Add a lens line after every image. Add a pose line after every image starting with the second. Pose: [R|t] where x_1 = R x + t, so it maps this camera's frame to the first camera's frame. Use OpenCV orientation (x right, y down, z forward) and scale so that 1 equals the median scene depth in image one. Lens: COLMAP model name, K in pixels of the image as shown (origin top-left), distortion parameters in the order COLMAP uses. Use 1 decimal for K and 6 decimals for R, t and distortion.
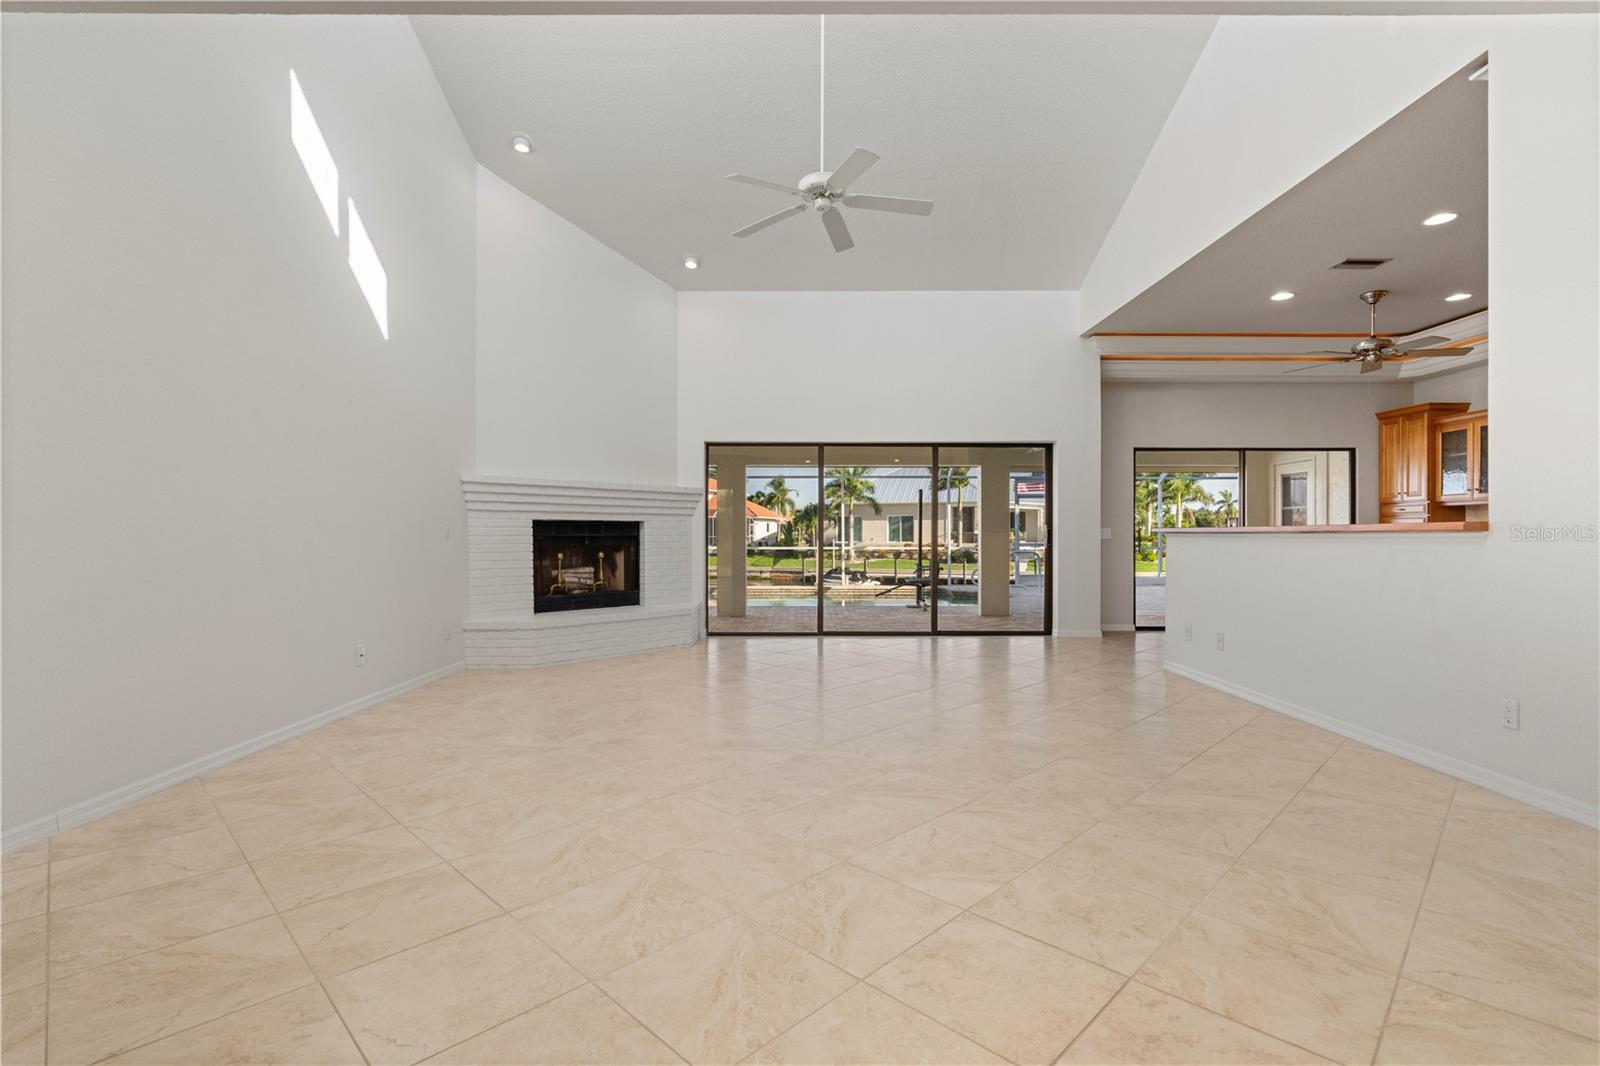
lens RADIAL K [[741.6, 0, 801.8], [0, 741.6, 535.2], [0, 0, 1]] dist [-0.004306, 0.000033]
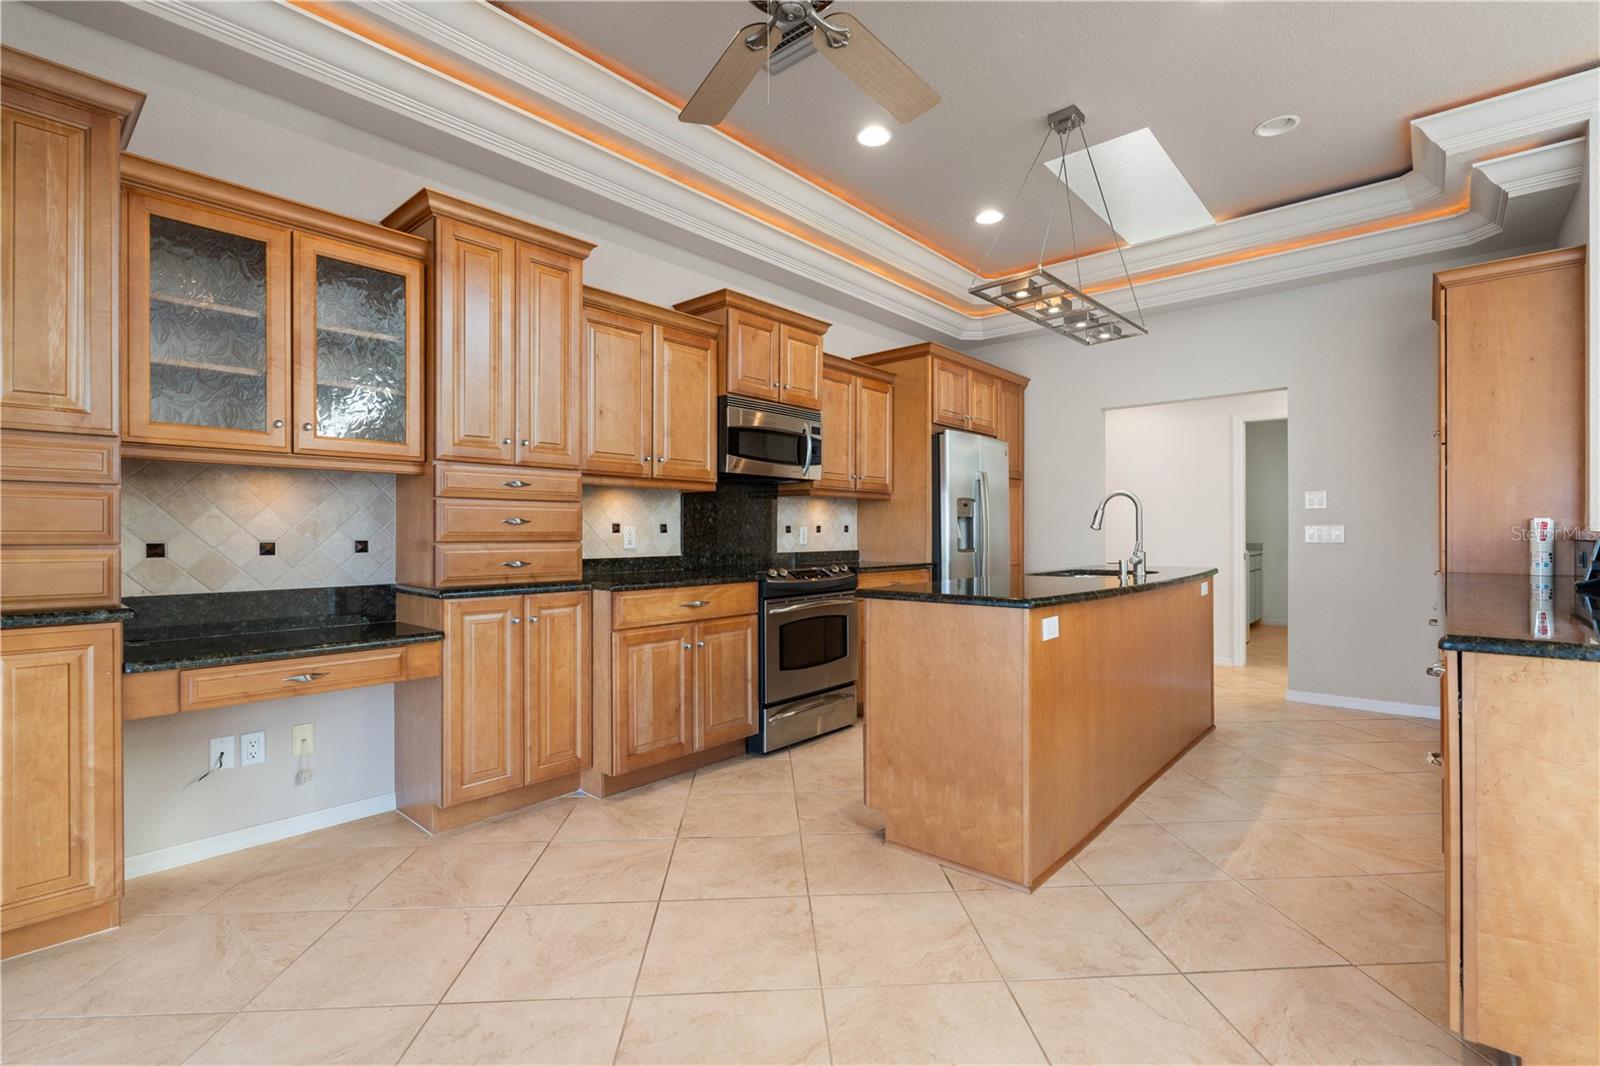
lens RADIAL K [[720.7, 0, 802.0], [0, 720.7, 535.6], [0, 0, 1]] dist [-0.003411, 0.000371]
pose [[-0.746045, 0.001035, 0.665895, 0.485836], [0.003212, 0.999993, 0.002044, -0.008267], [-0.665888, 0.003664, -0.746043, 1.063289]]
